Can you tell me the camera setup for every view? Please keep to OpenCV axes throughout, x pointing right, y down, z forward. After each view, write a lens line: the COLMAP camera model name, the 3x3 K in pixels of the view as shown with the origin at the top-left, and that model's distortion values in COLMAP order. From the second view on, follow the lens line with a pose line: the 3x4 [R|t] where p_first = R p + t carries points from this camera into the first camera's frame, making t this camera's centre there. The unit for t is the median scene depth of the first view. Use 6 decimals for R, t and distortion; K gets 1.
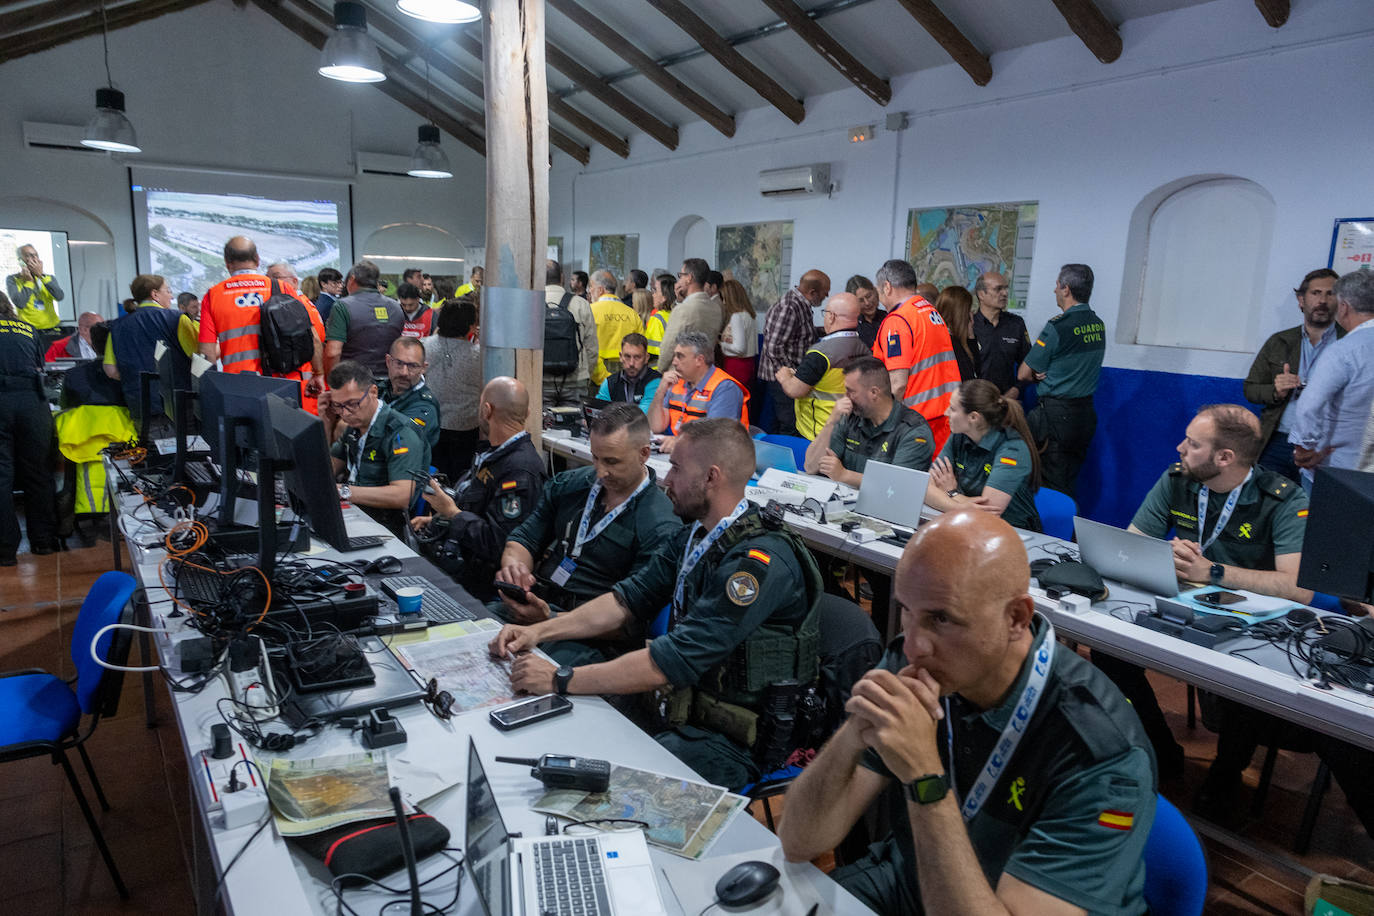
lens RADIAL K [[905.2, 0, 668.3], [0, 905.2, 461.3], [0, 0, 1]] dist [0.004717, -0.024033]
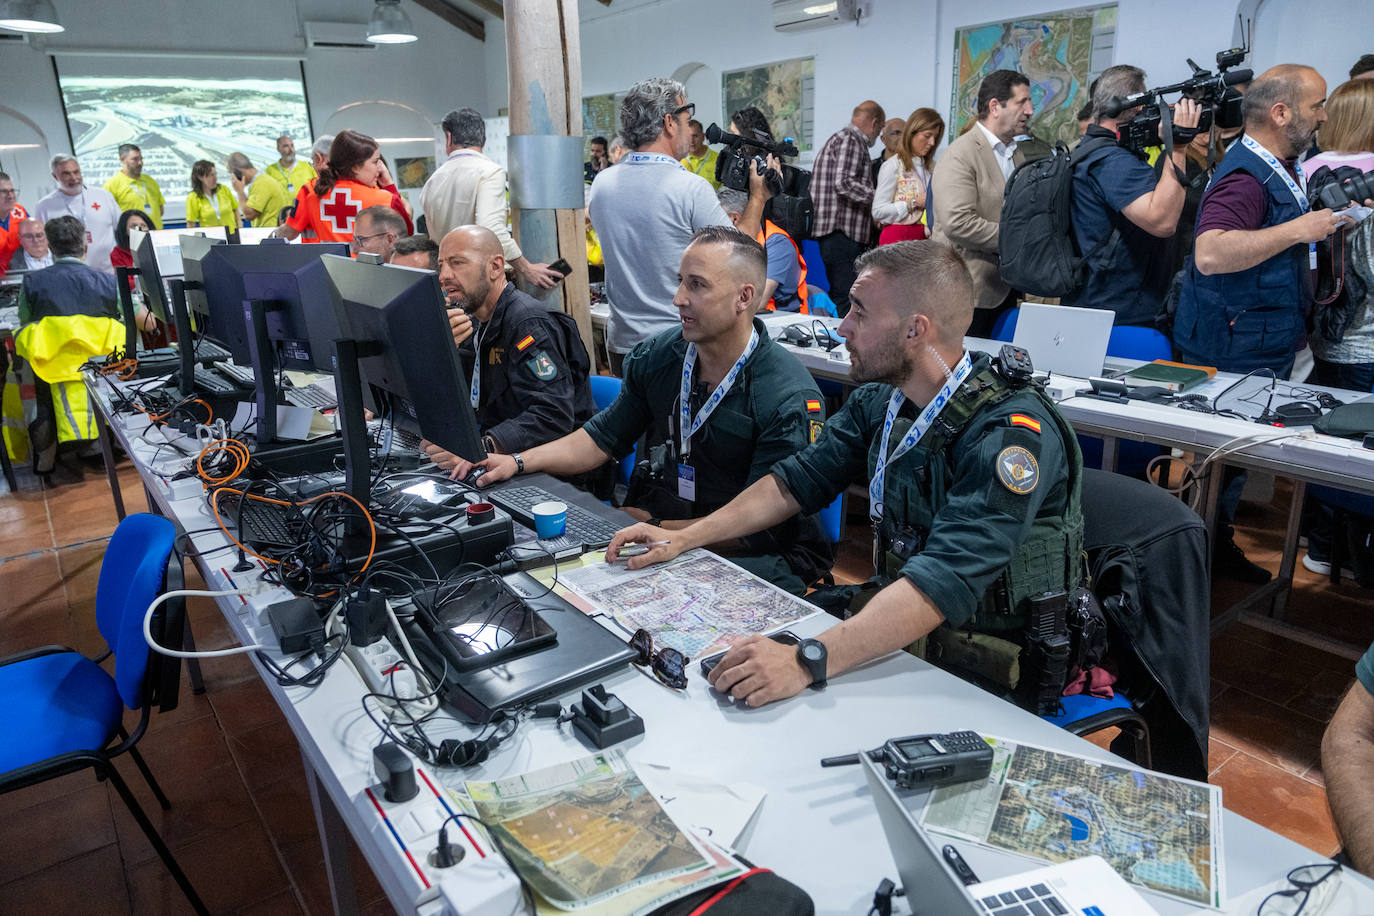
lens RADIAL K [[912.5, 0, 664.2], [0, 912.5, 444.8], [0, 0, 1]] dist [-0.011949, -0.002263]
pose [[0.996588, -0.080012, 0.020273, -0.163214], [0.077415, 0.991273, 0.106703, 0.016004], [-0.028633, -0.104769, 0.994084, 0.209315]]
